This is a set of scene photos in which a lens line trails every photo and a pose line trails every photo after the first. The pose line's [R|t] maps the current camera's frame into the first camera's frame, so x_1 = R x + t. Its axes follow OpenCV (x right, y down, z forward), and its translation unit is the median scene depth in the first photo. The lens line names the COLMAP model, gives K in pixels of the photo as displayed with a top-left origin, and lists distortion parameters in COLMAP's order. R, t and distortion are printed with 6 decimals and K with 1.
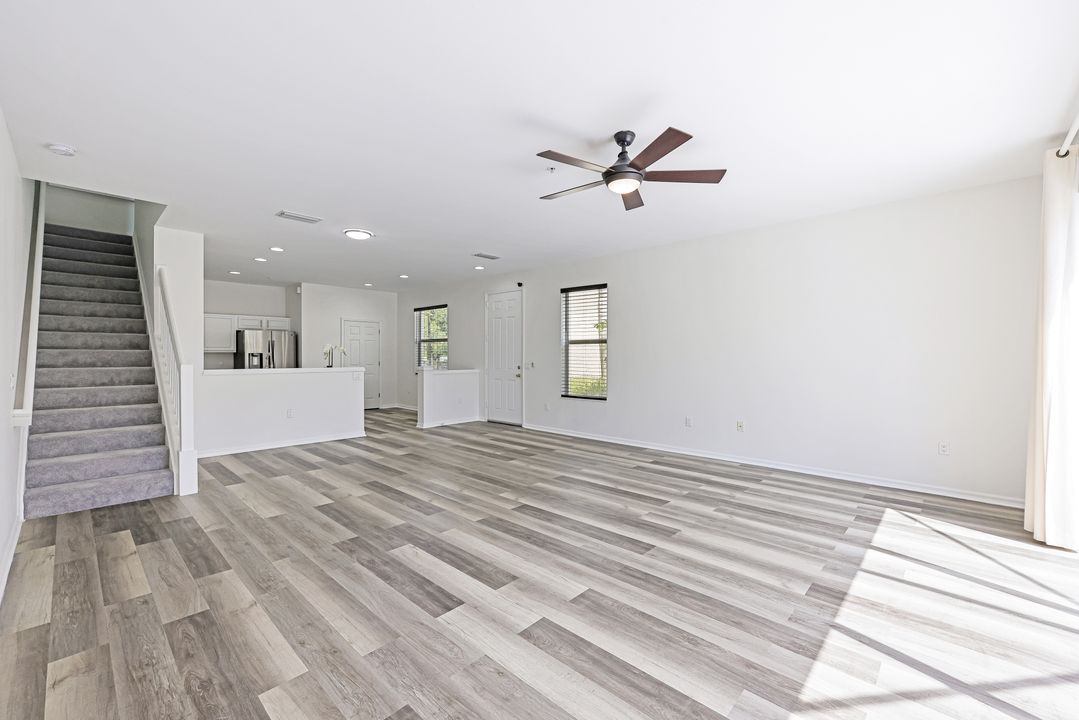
lens RADIAL K [[436.5, 0, 539.8], [0, 436.5, 357.7], [0, 0, 1]] dist [-0.000092, -0.000095]
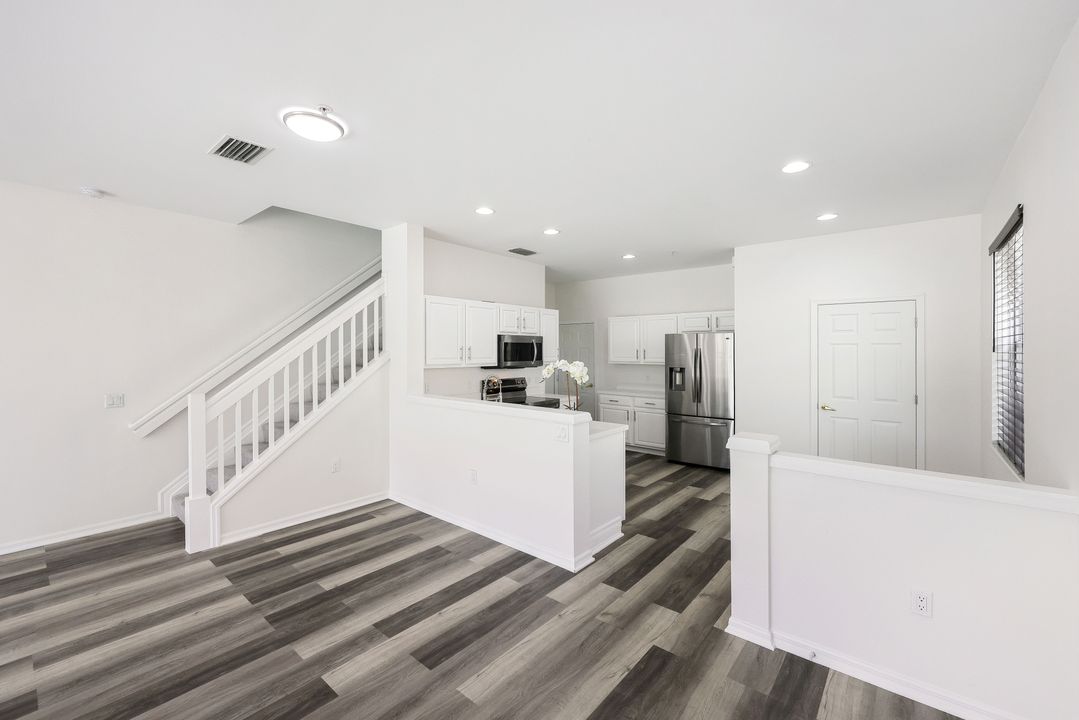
lens RADIAL K [[451.9, 0, 545.8], [0, 451.9, 356.5], [0, 0, 1]] dist [0.004316, 0.000129]
pose [[0.062827, 0.011649, -0.997956, 0.094858], [-0.009725, 0.999892, 0.011060, -0.074829], [0.997977, 0.009010, 0.062933, 1.694084]]
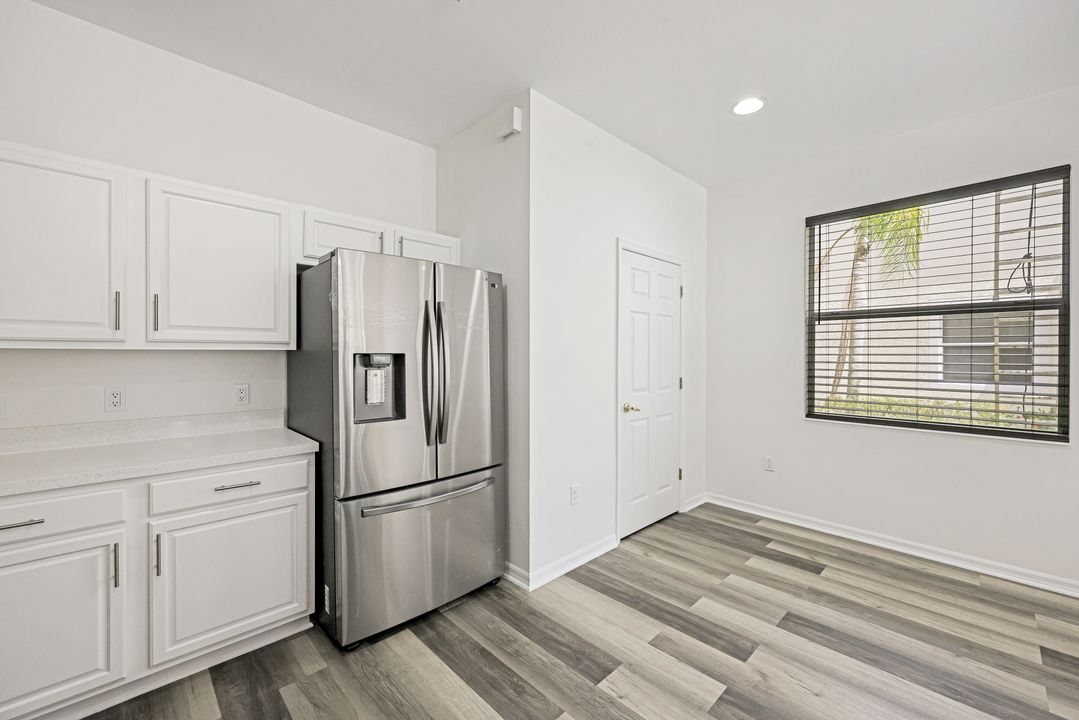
lens RADIAL K [[428.0, 0, 535.5], [0, 428.0, 357.4], [0, 0, 1]] dist [0.000734, -0.000038]
pose [[0.998628, 0.003080, -0.052266, -1.265698], [-0.003033, 0.999995, 0.000984, -0.017868], [0.052269, -0.000824, 0.998633, 1.763195]]
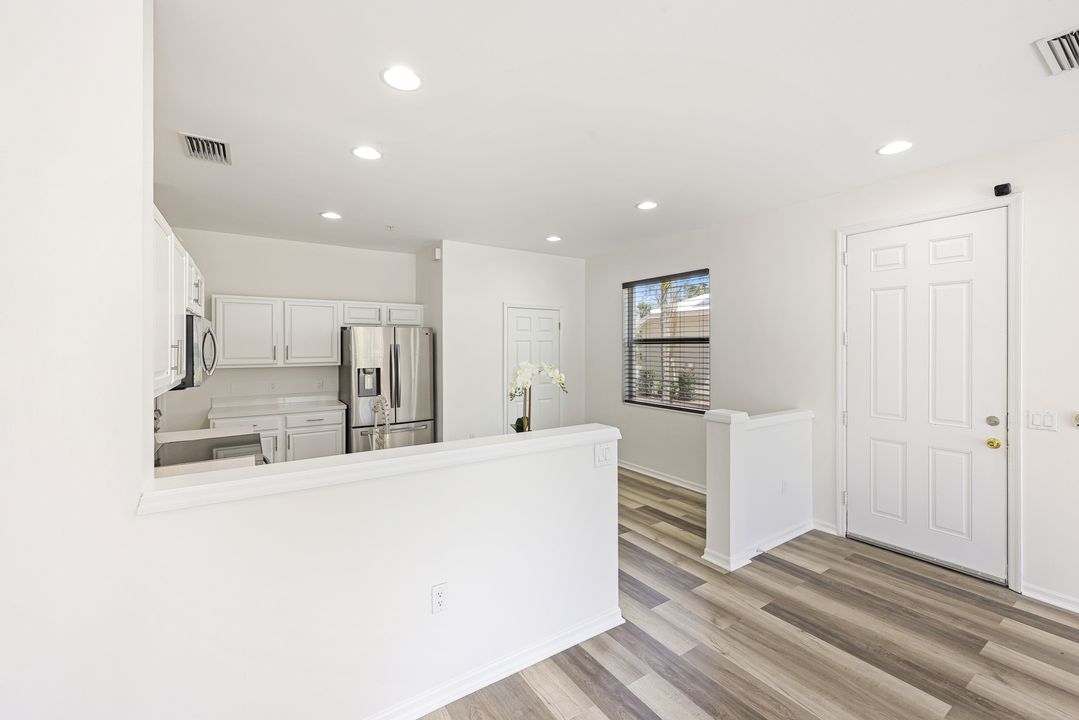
lens RADIAL K [[443.4, 0, 544.2], [0, 443.4, 345.7], [0, 0, 1]] dist [-0.000880, -0.000099]
pose [[0.971987, -0.002251, -0.235026, -0.676190], [0.001450, 0.999993, -0.003582, -0.082027], [0.235032, 0.003141, 0.971983, 1.131329]]
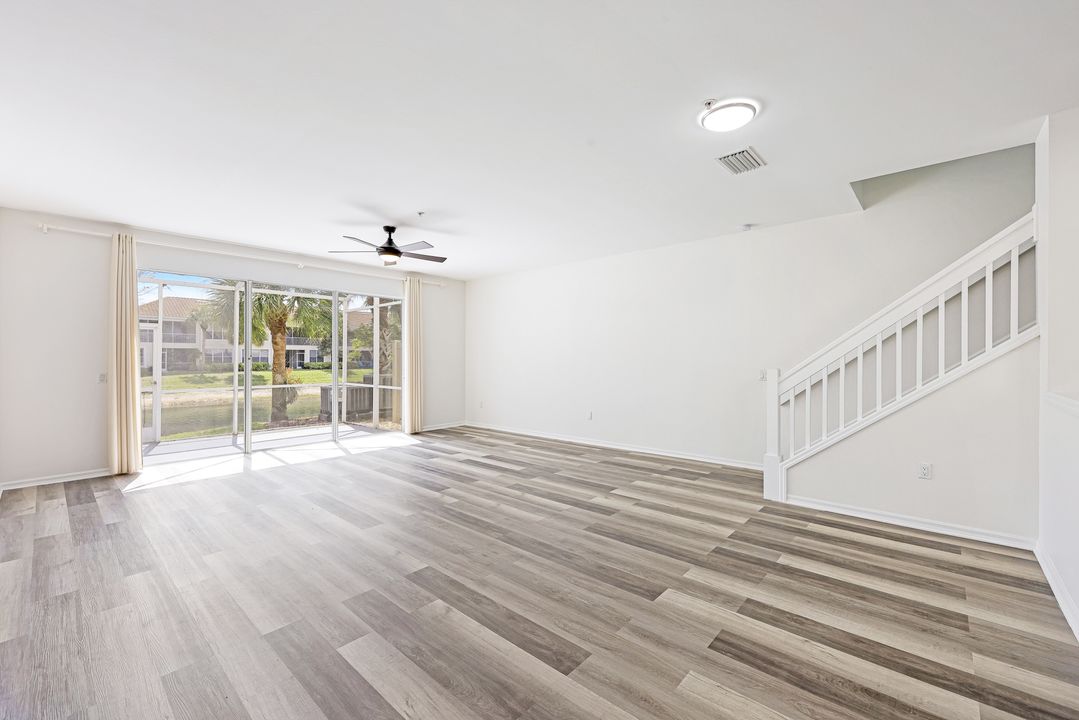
lens RADIAL K [[436.5, 0, 539.8], [0, 436.5, 357.7], [0, 0, 1]] dist [-0.000092, -0.000095]
pose [[-0.999754, 0.000891, -0.022165, -0.269474], [0.000820, 0.999995, 0.003210, -0.014371], [0.022167, 0.003191, -0.999749, 2.093928]]
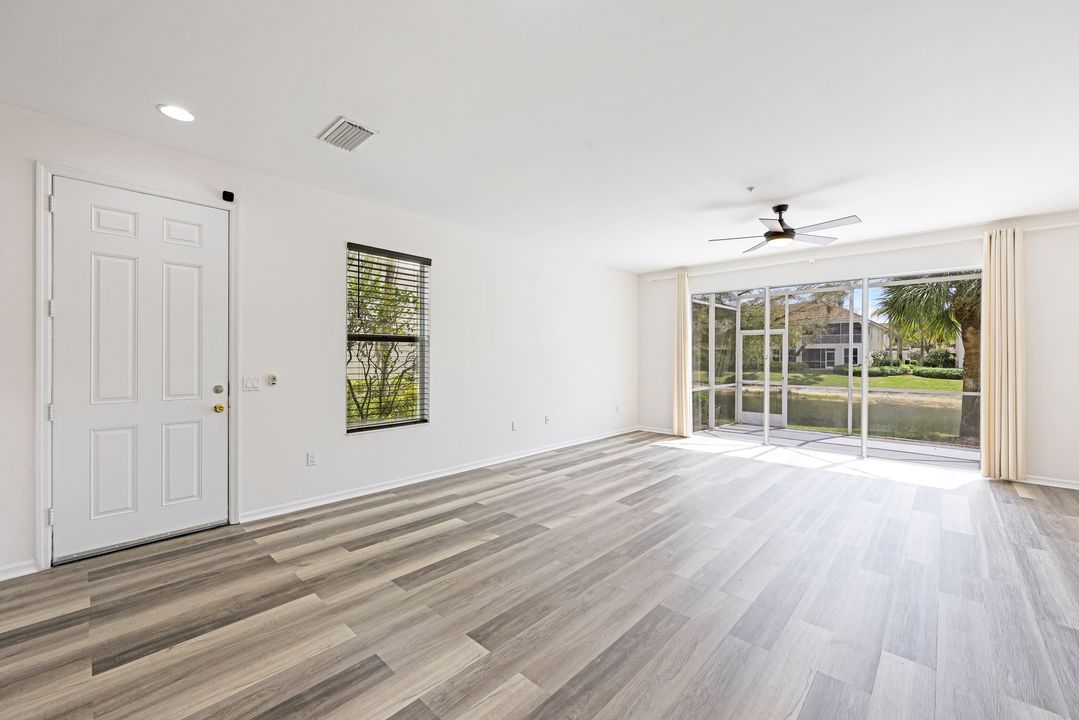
lens RADIAL K [[436.5, 0, 539.8], [0, 436.5, 357.7], [0, 0, 1]] dist [-0.000092, -0.000095]
pose [[0.002339, -0.001238, 0.999996, -0.982093], [0.003840, 0.999992, 0.001229, -0.017674], [-0.999990, 0.003837, 0.002344, 1.396720]]
